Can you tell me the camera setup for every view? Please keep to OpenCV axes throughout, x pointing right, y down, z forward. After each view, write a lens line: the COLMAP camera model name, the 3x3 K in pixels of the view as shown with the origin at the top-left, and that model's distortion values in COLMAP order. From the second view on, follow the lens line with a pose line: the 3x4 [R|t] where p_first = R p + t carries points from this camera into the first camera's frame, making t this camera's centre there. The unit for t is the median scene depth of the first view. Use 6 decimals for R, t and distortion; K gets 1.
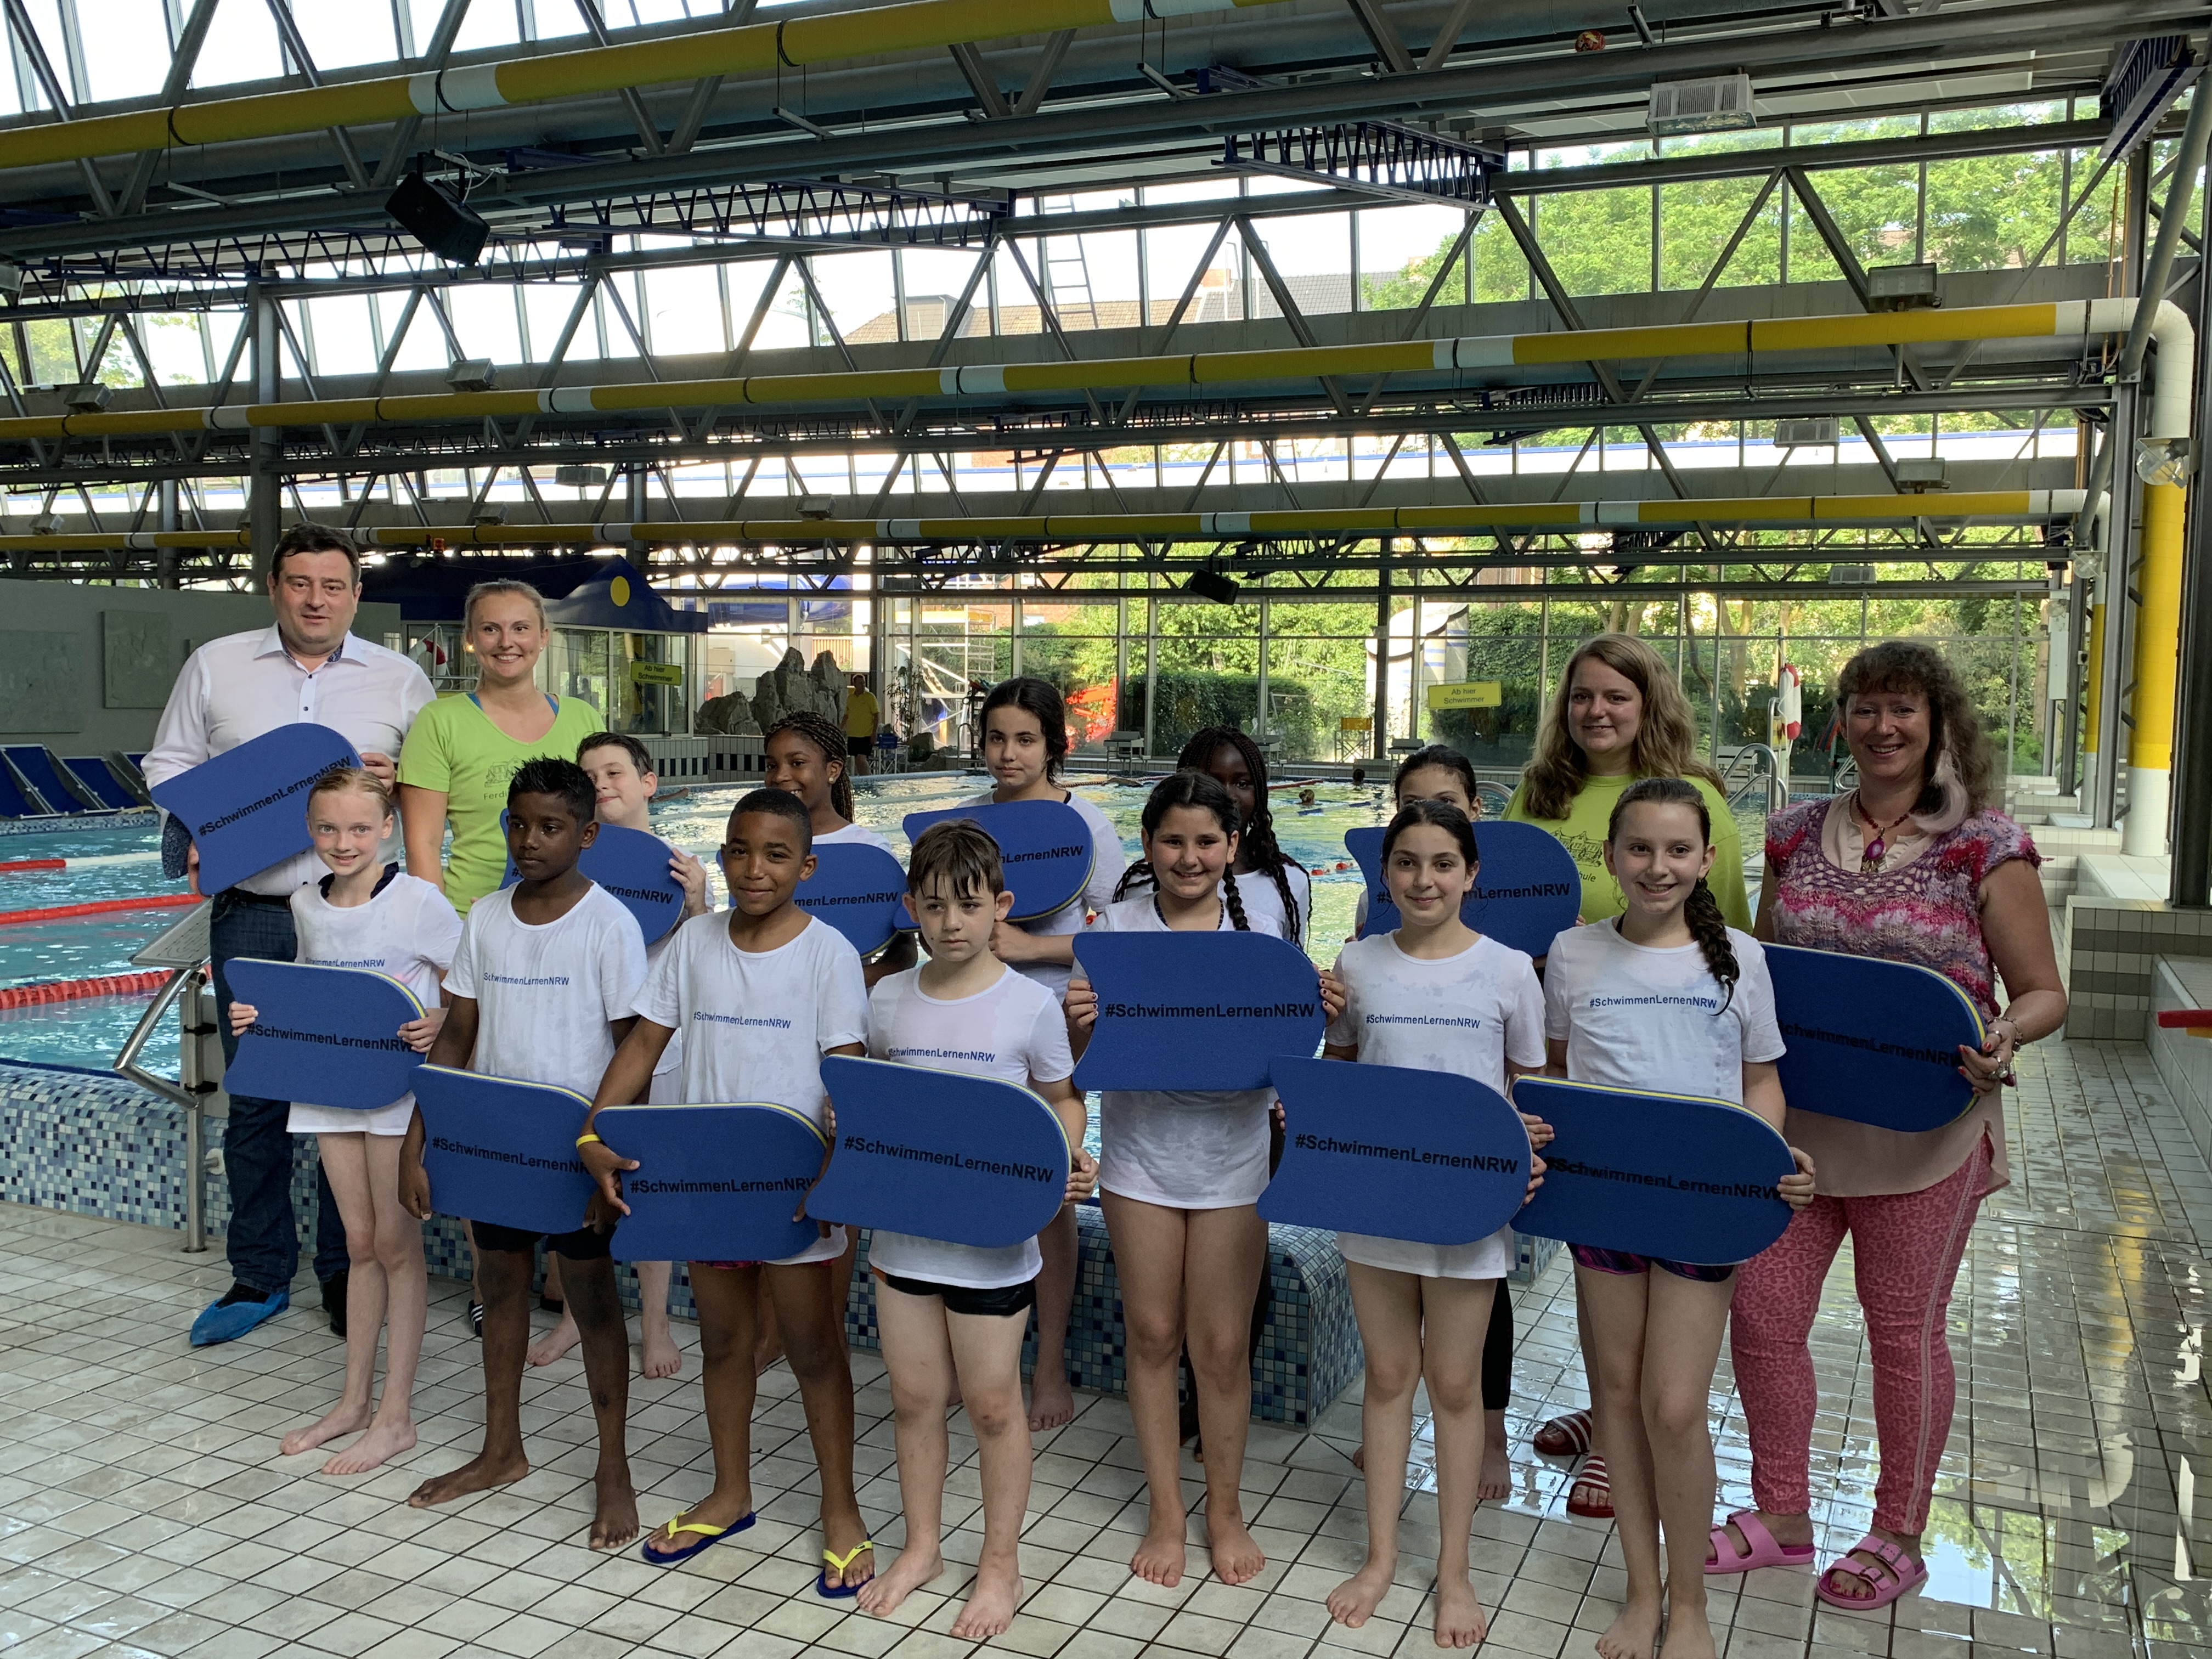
lens RADIAL K [[1953.9, 0, 1106.0], [0, 1953.9, 829.5], [0, 0, 1]] dist [-0.003753, -0.099001]
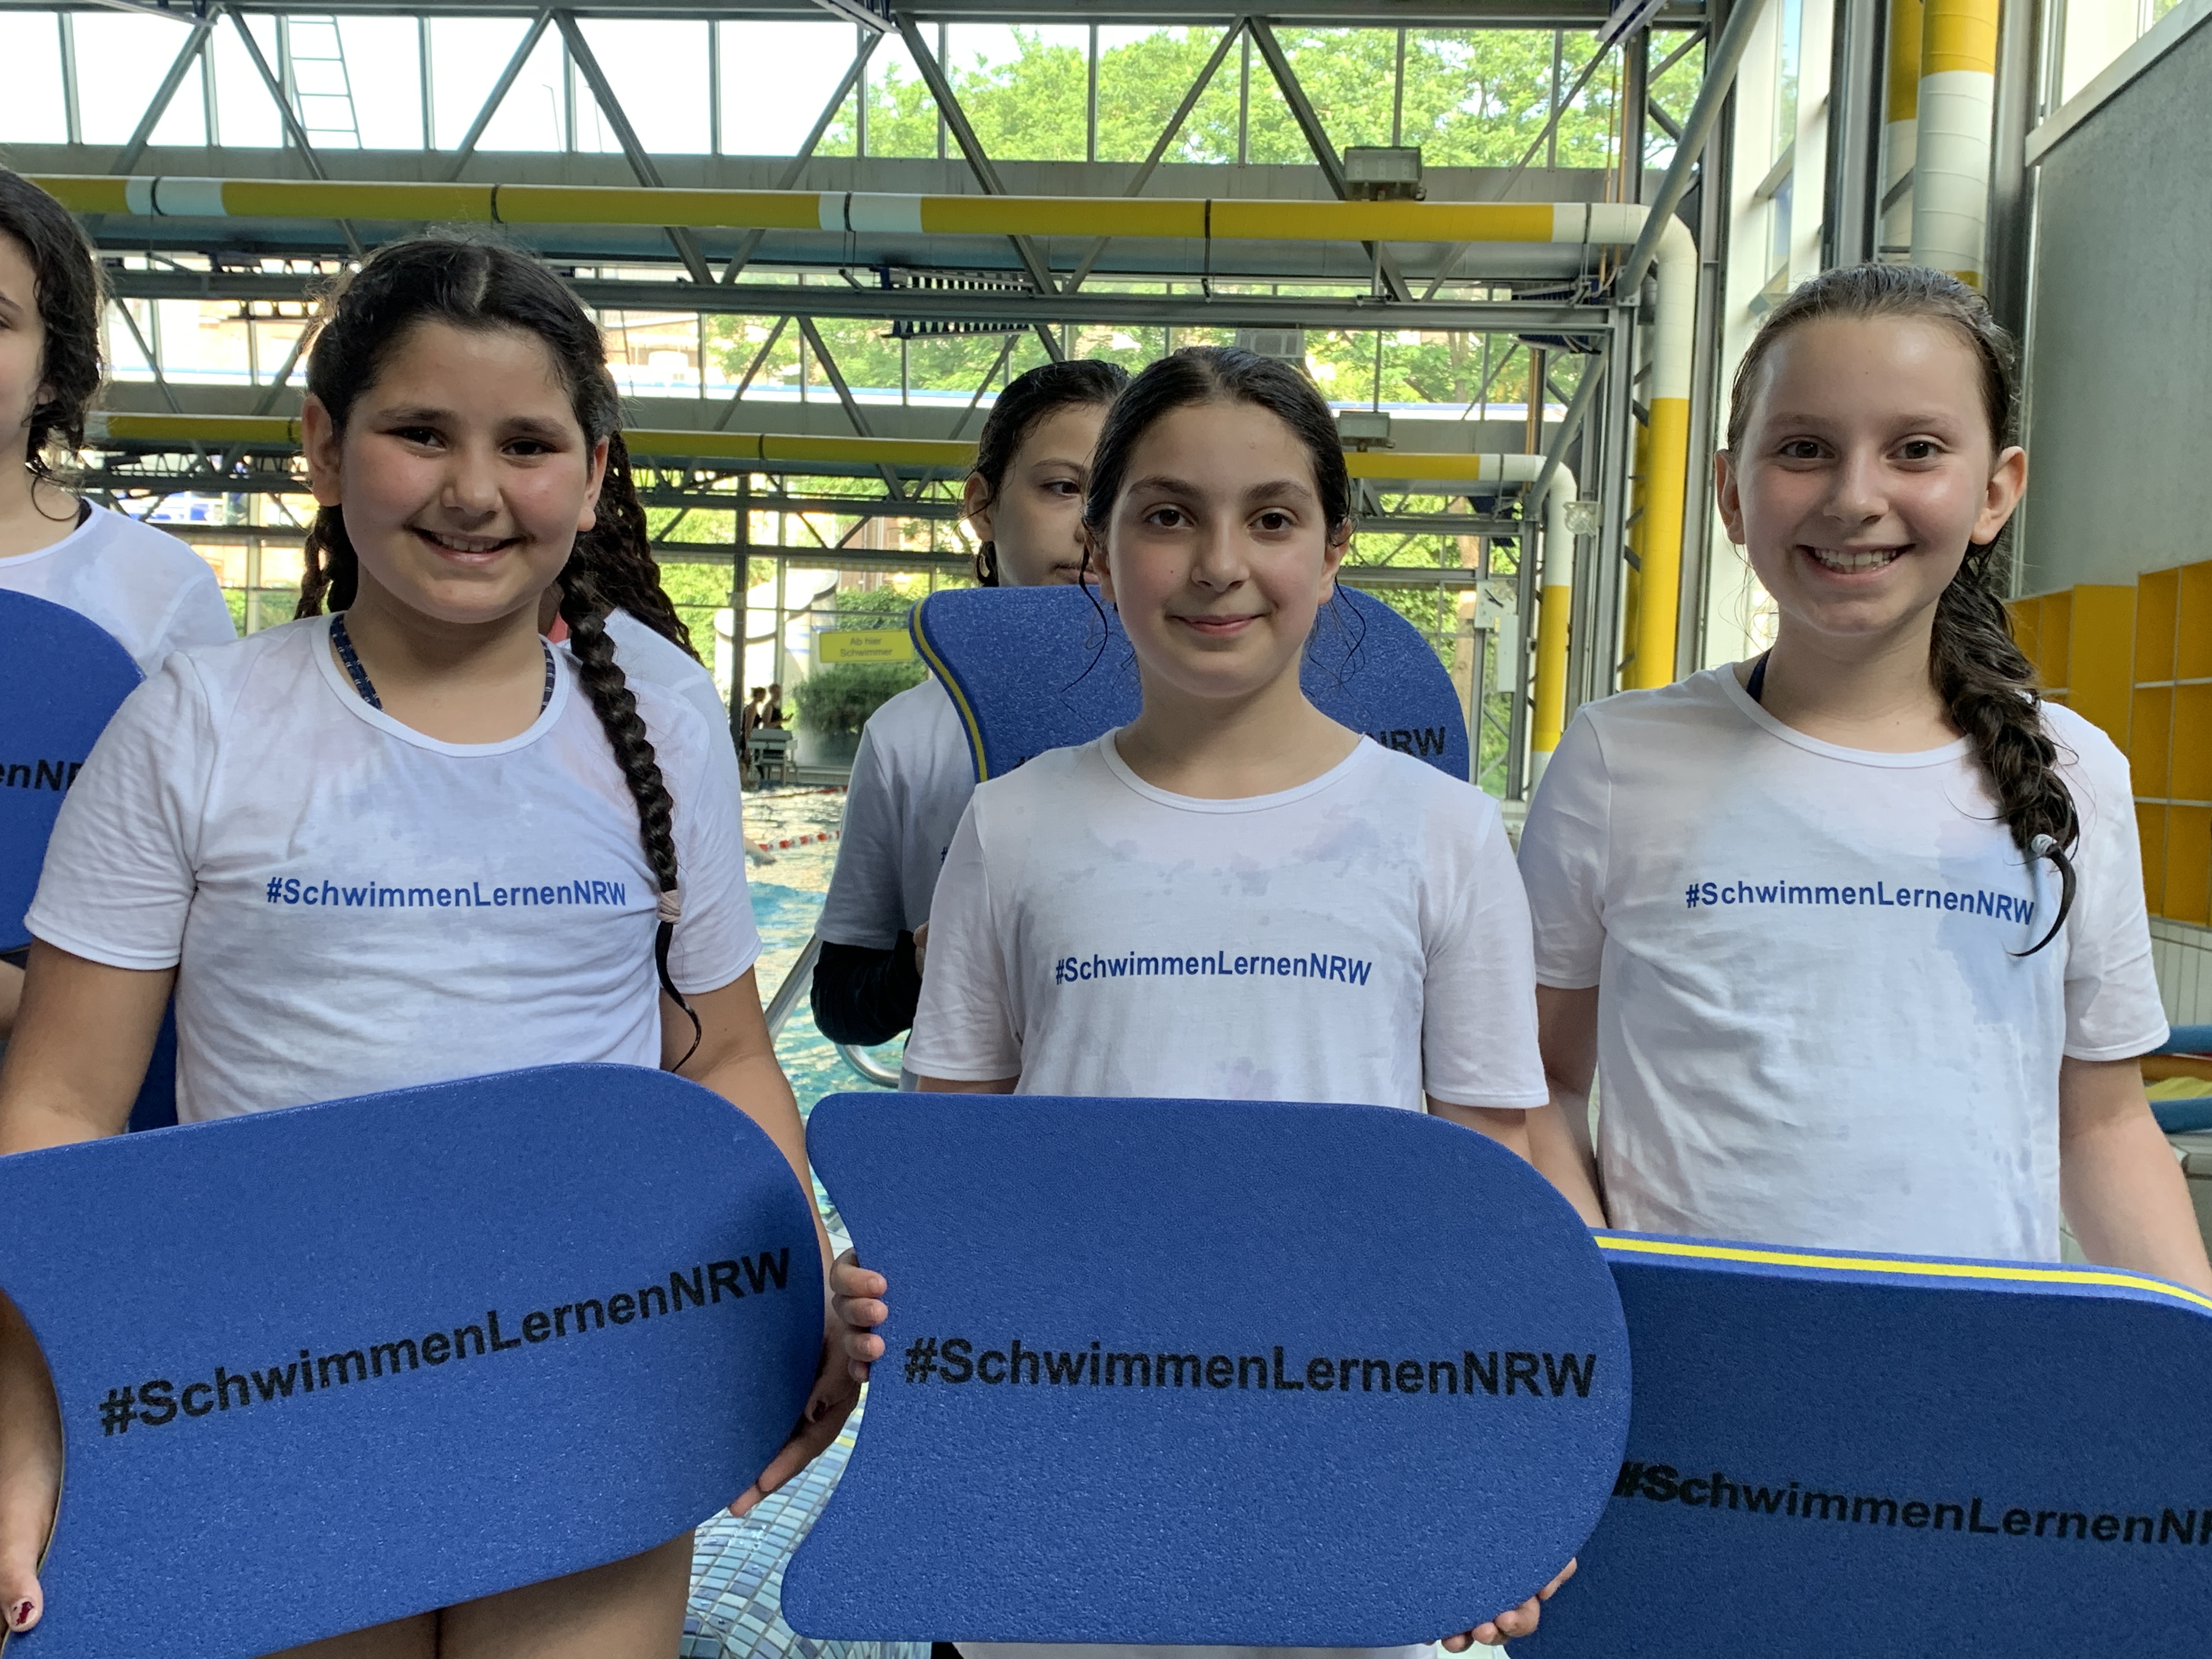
lens RADIAL K [[2133.9, 0, 1106.0], [0, 2133.9, 829.5], [0, 0, 1]] dist [0.122530, -0.283416]
pose [[0.948970, 0.003691, 0.315343, 0.006501], [0.002442, 0.999816, -0.019051, 0.018674], [-0.315356, 0.018849, 0.948786, 0.155076]]
